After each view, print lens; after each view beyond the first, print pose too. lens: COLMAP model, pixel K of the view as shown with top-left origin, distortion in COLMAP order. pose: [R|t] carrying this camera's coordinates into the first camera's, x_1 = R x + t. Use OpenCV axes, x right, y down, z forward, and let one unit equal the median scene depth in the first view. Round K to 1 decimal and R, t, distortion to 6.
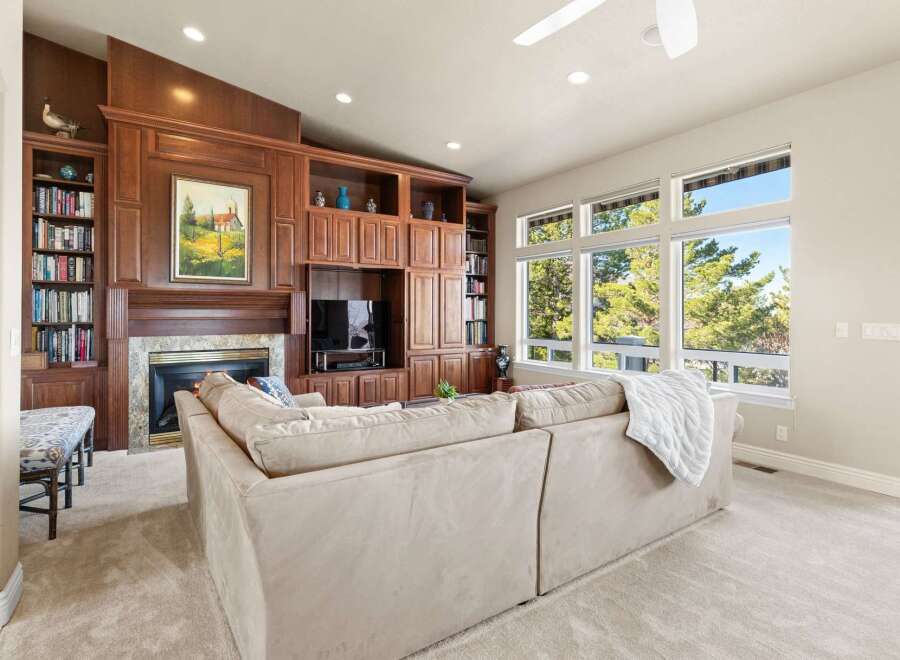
lens RADIAL K [[427.2, 0, 440.4], [0, 427.2, 316.5], [0, 0, 1]] dist [0.001150, 0.000340]
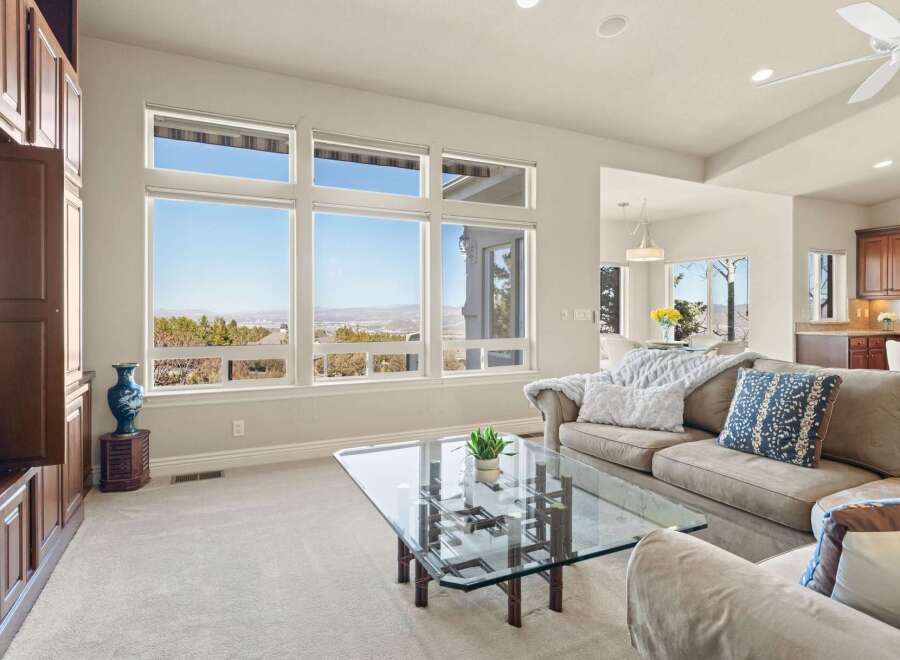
lens RADIAL K [[504.0, 0, 451.1], [0, 504.0, 305.5], [0, 0, 1]] dist [0.005547, 0.000992]
pose [[0.125410, 0.001161, 0.992104, -0.397539], [-0.004406, 0.999990, -0.000614, 0.000612], [-0.992095, -0.004295, 0.125414, 0.631014]]
